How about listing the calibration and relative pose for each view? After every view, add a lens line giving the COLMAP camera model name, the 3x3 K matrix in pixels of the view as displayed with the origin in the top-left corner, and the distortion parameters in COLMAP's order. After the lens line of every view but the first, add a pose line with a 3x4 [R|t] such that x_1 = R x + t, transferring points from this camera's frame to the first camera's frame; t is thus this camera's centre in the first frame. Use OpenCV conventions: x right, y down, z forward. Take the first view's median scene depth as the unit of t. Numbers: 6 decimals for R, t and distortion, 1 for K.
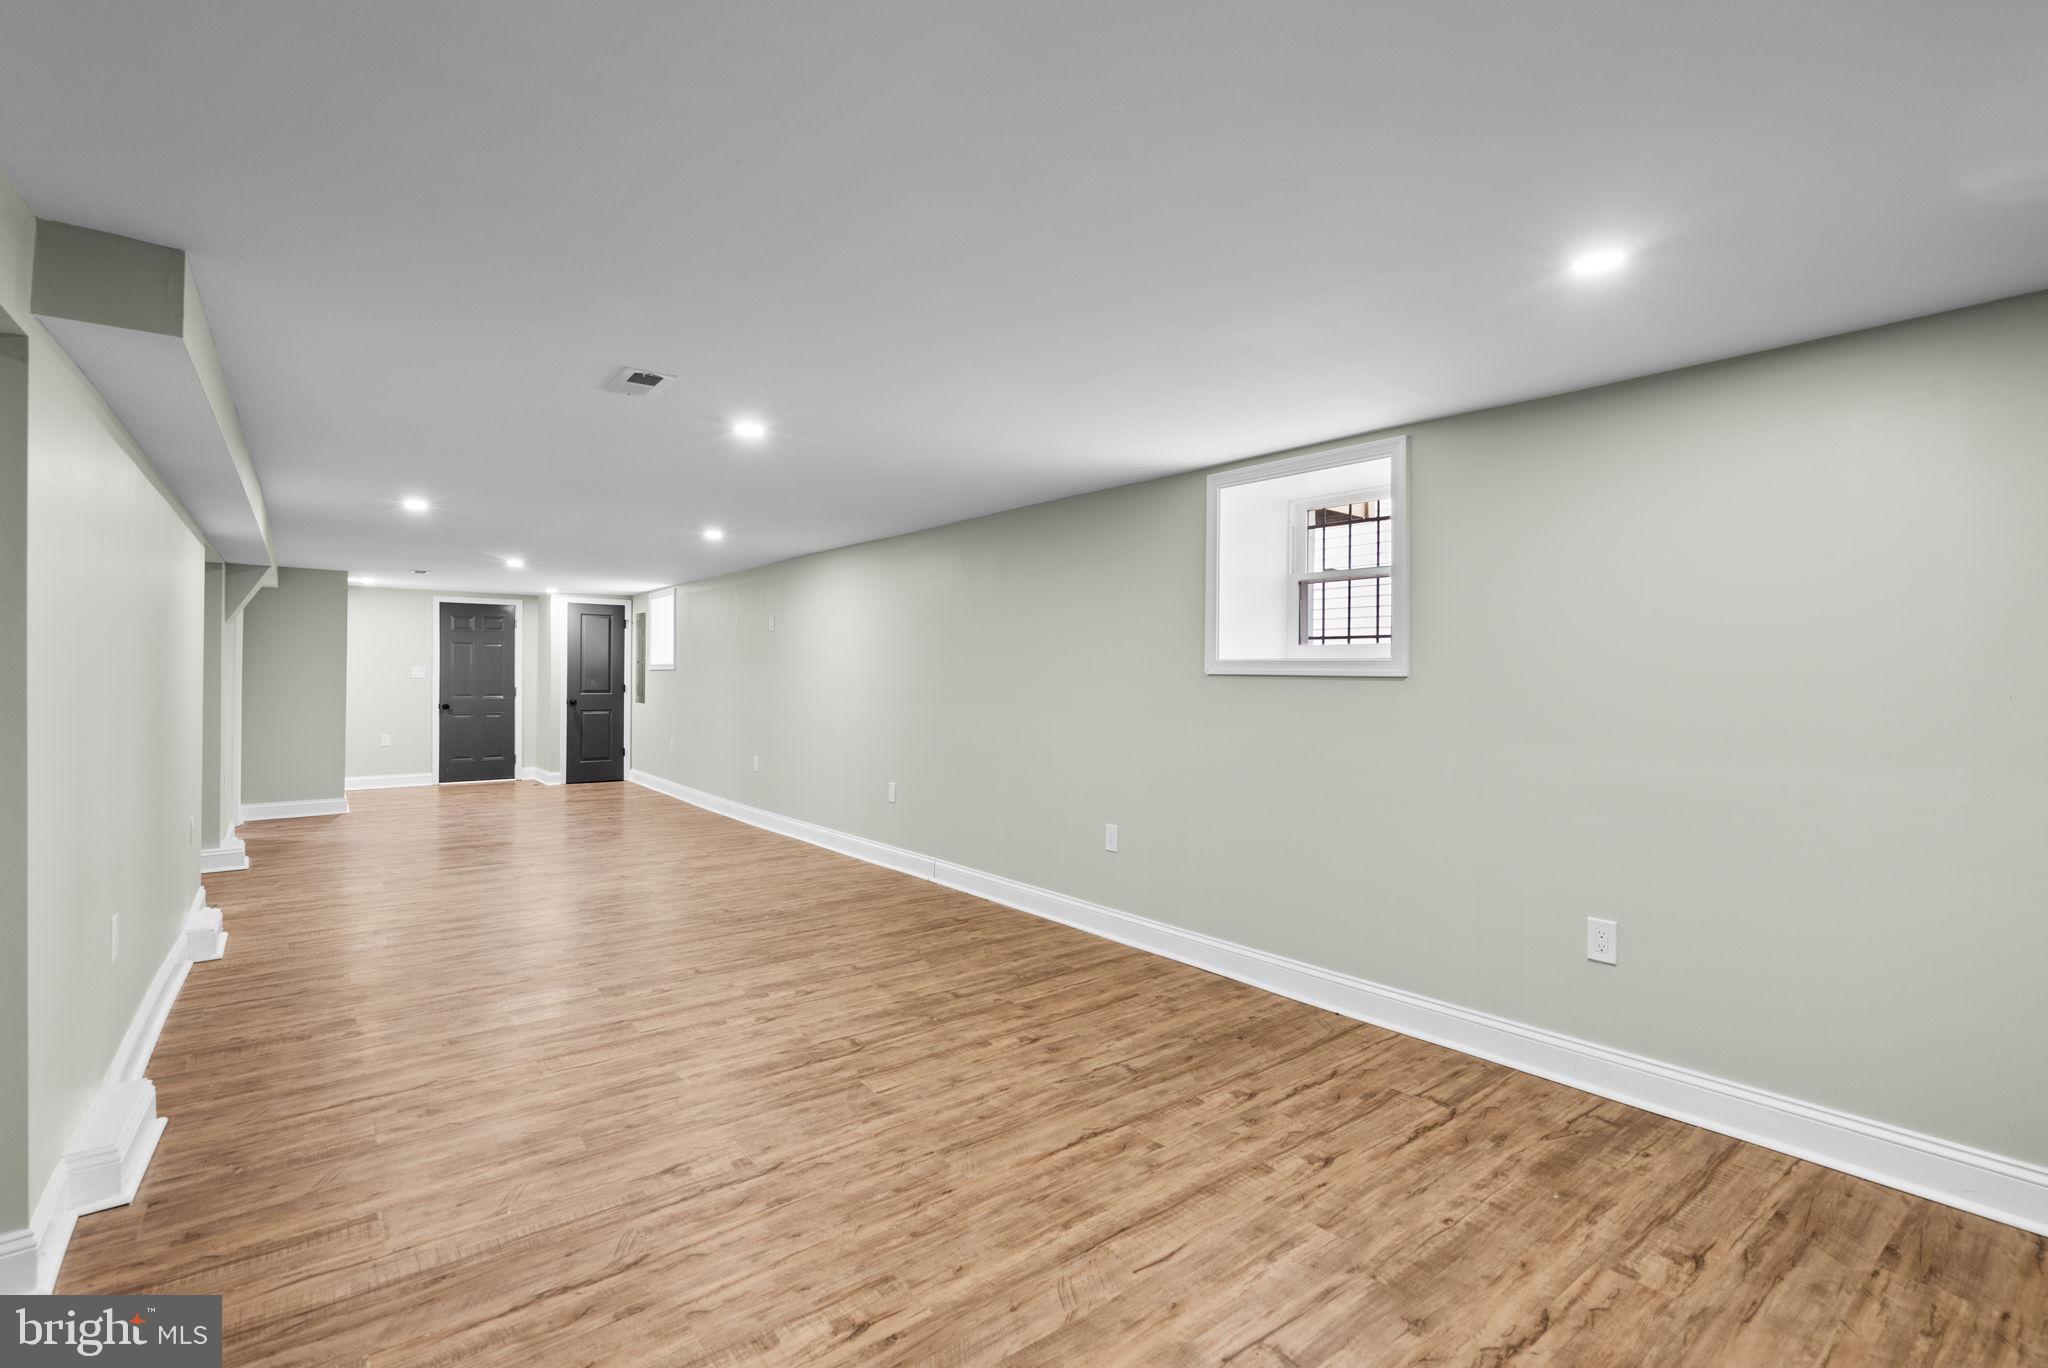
lens RADIAL K [[934.7, 0, 1026.4], [0, 934.7, 666.3], [0, 0, 1]] dist [-0.003018, -0.000496]
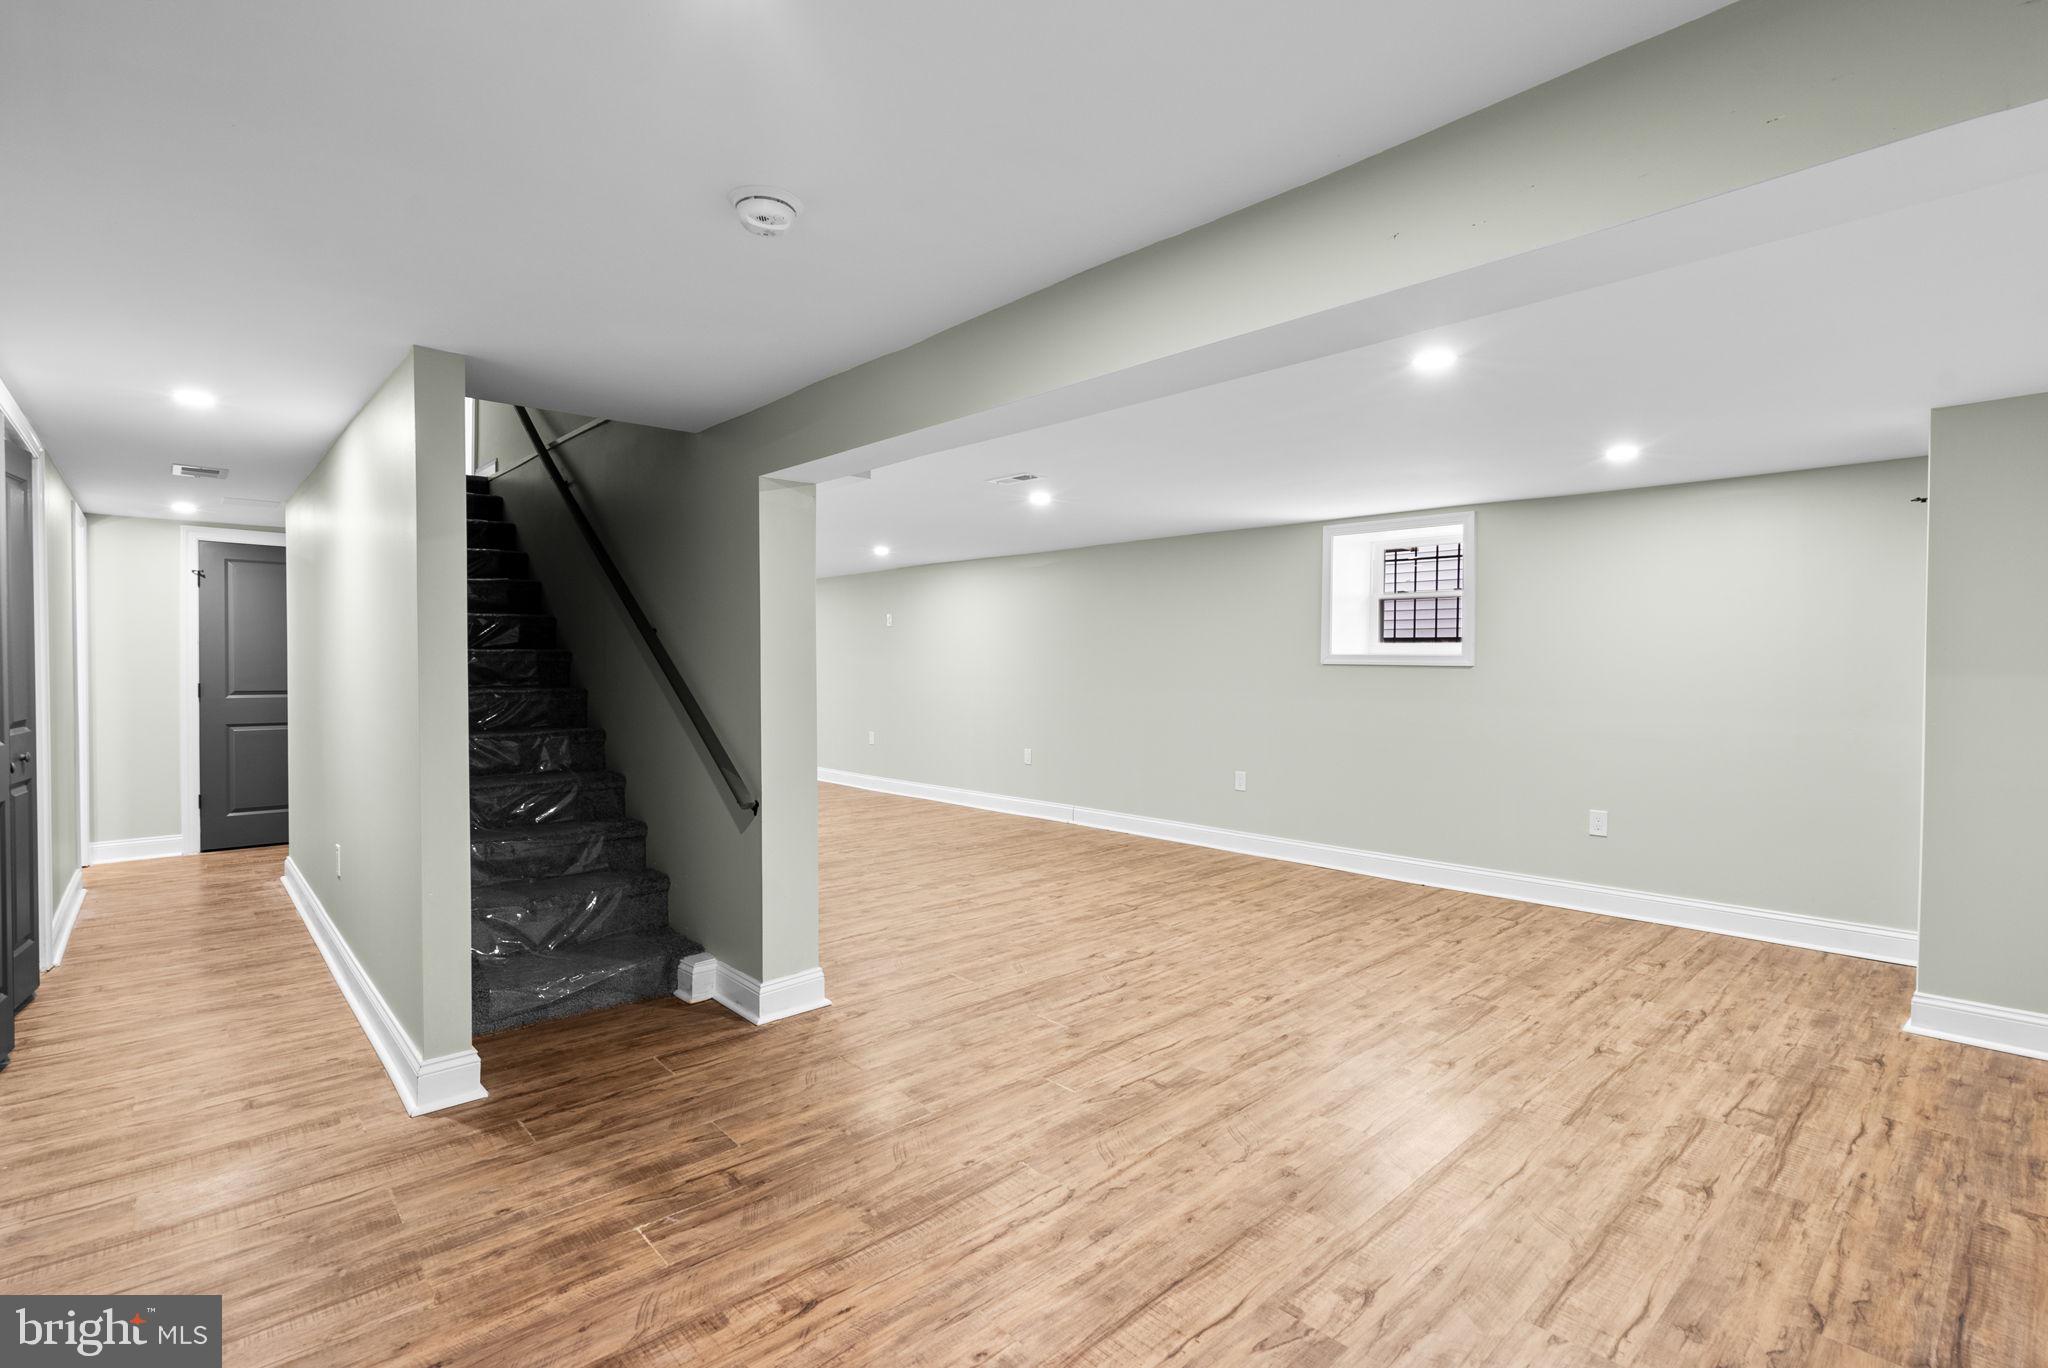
lens RADIAL K [[949.7, 0, 1028.4], [0, 949.7, 678.0], [0, 0, 1]] dist [-0.002679, 0.000951]
pose [[0.996379, -0.002808, 0.084977, -0.589244], [0.000424, 0.999606, 0.028060, -0.018331], [-0.085023, -0.027923, 0.995988, -0.651036]]
